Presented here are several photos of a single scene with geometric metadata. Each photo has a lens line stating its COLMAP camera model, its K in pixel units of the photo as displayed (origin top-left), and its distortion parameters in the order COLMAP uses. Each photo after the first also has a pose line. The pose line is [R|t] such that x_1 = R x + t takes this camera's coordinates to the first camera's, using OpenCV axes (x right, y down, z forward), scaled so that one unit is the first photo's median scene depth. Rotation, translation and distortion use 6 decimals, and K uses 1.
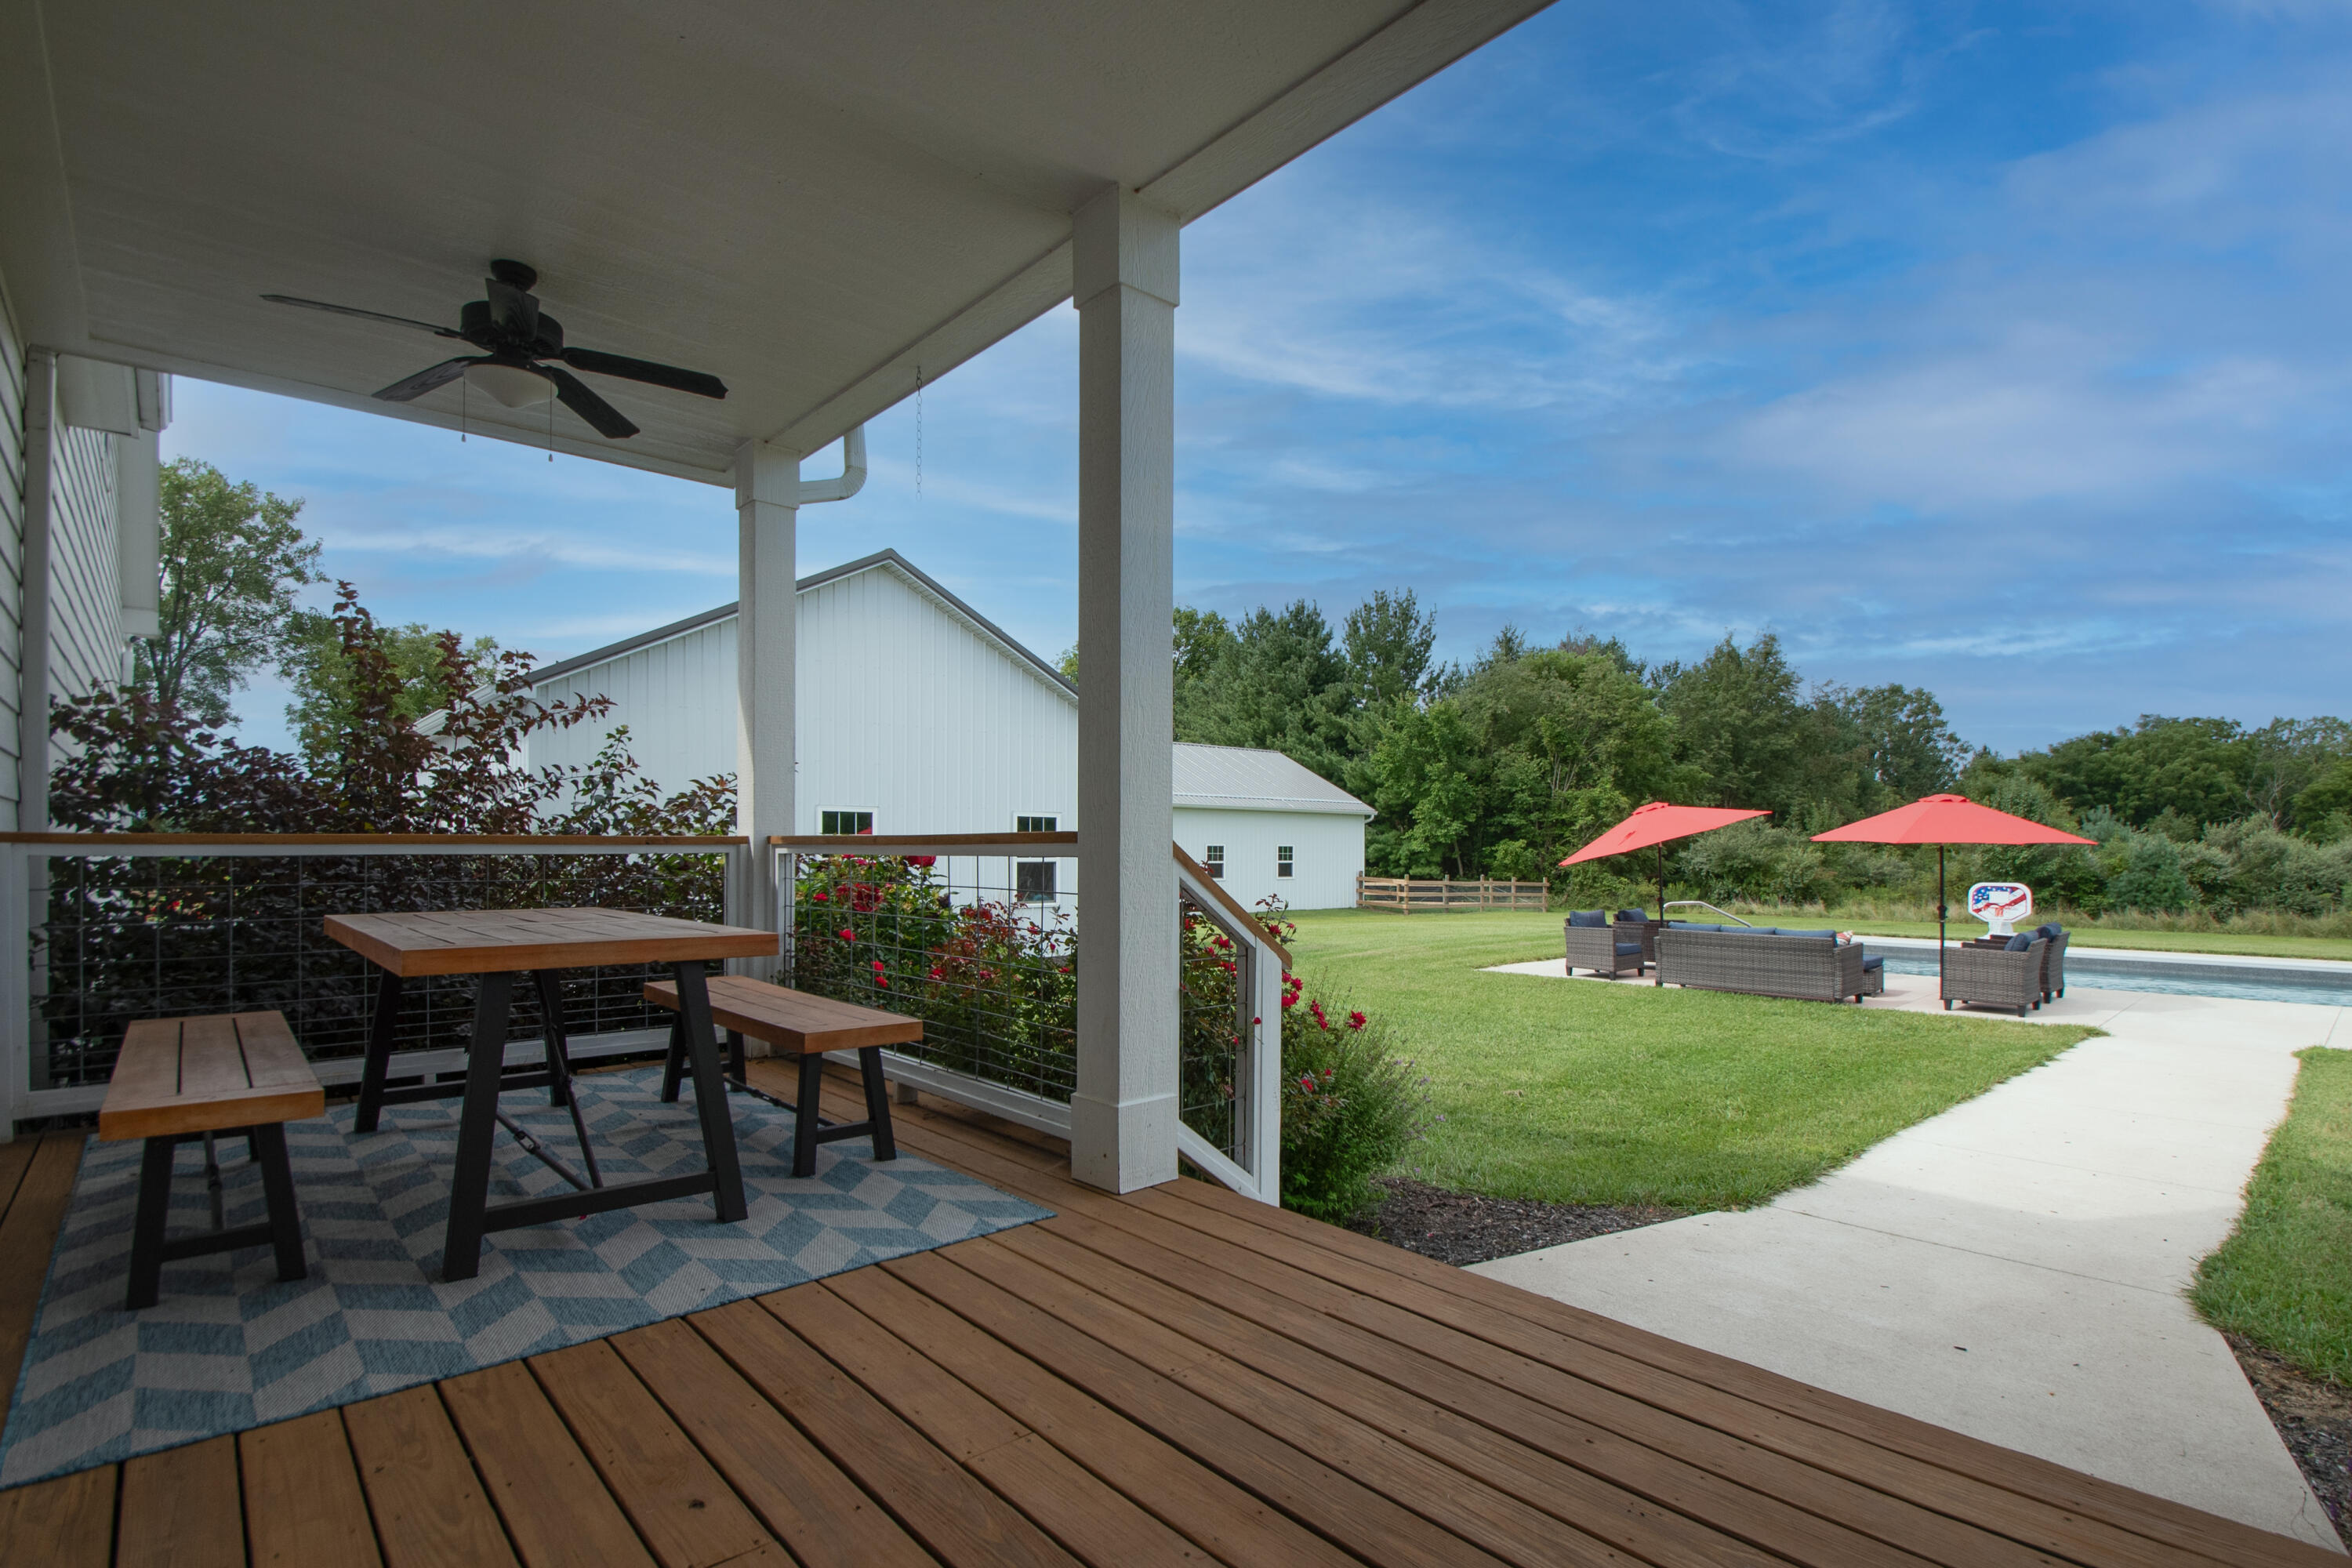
lens RADIAL K [[1124.5, 0, 1177.3], [0, 1124.5, 844.9], [0, 0, 1]] dist [-0.001423, -0.000718]
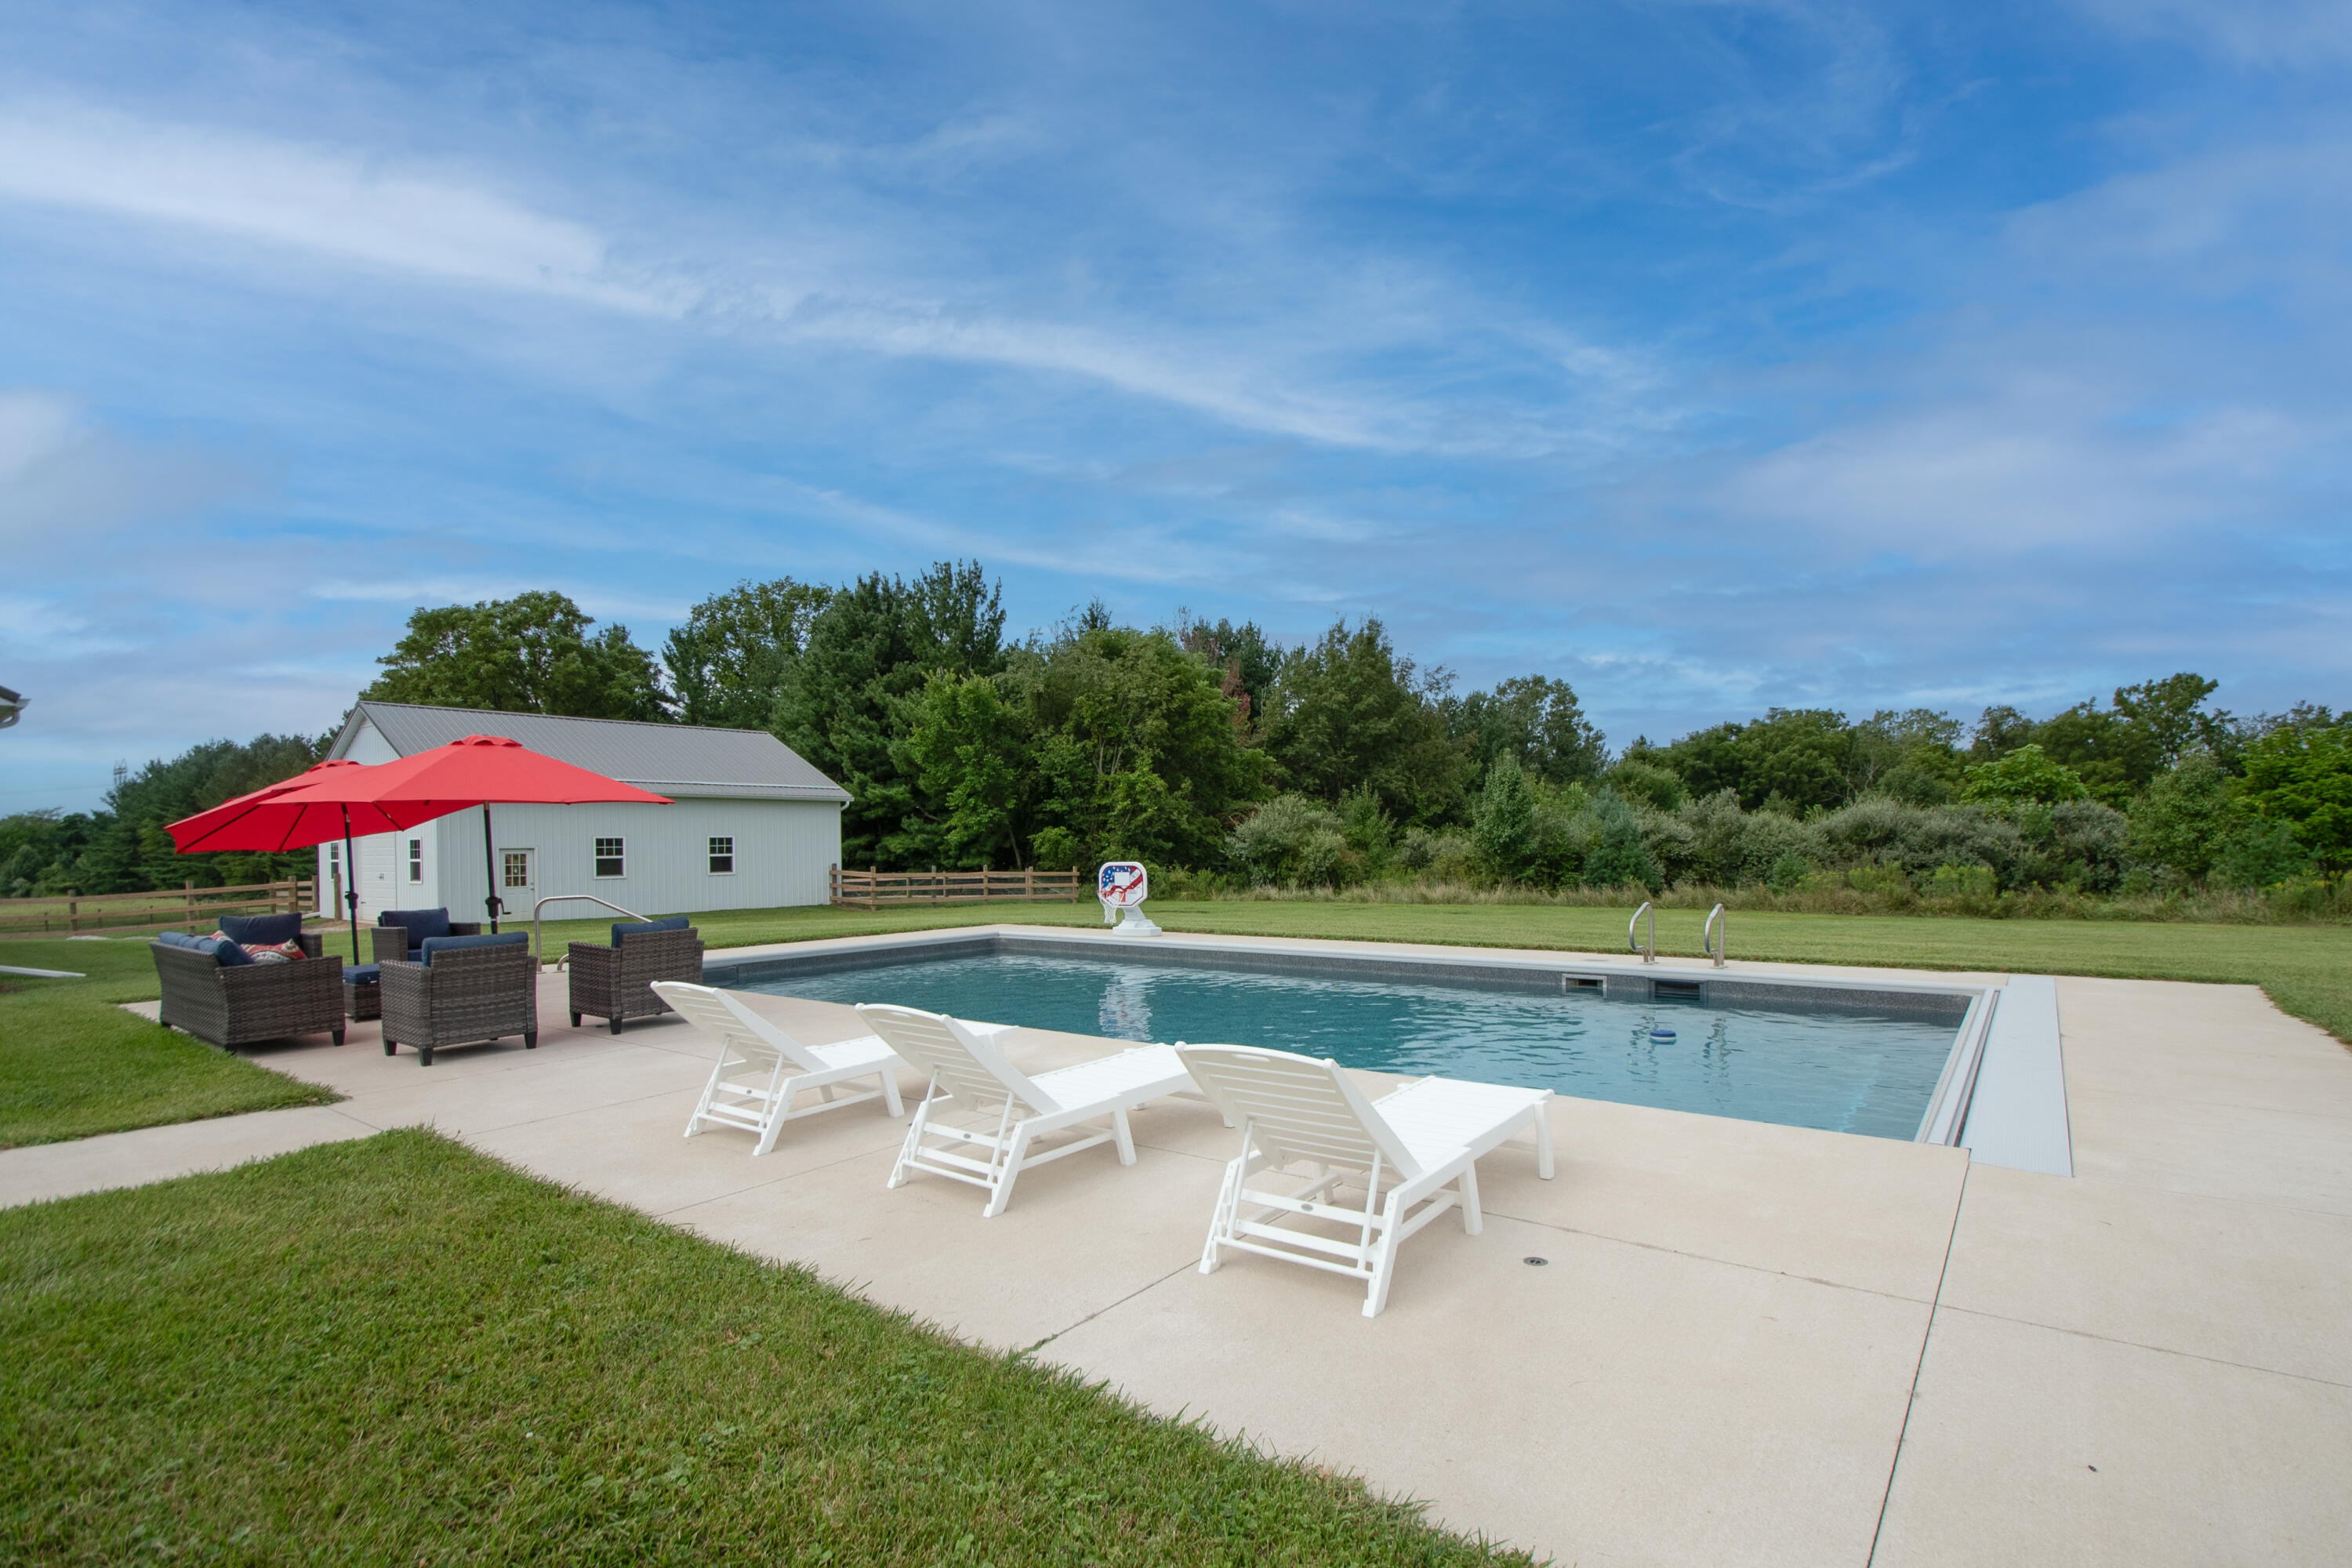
lens RADIAL K [[1124.5, 0, 1177.3], [0, 1124.5, 844.9], [0, 0, 1]] dist [-0.001423, -0.000718]
pose [[0.983032, -0.017865, 0.182559, 0.226015], [0.016964, 0.999835, 0.006498, 0.005877], [-0.182645, -0.003291, 0.983173, 0.057418]]
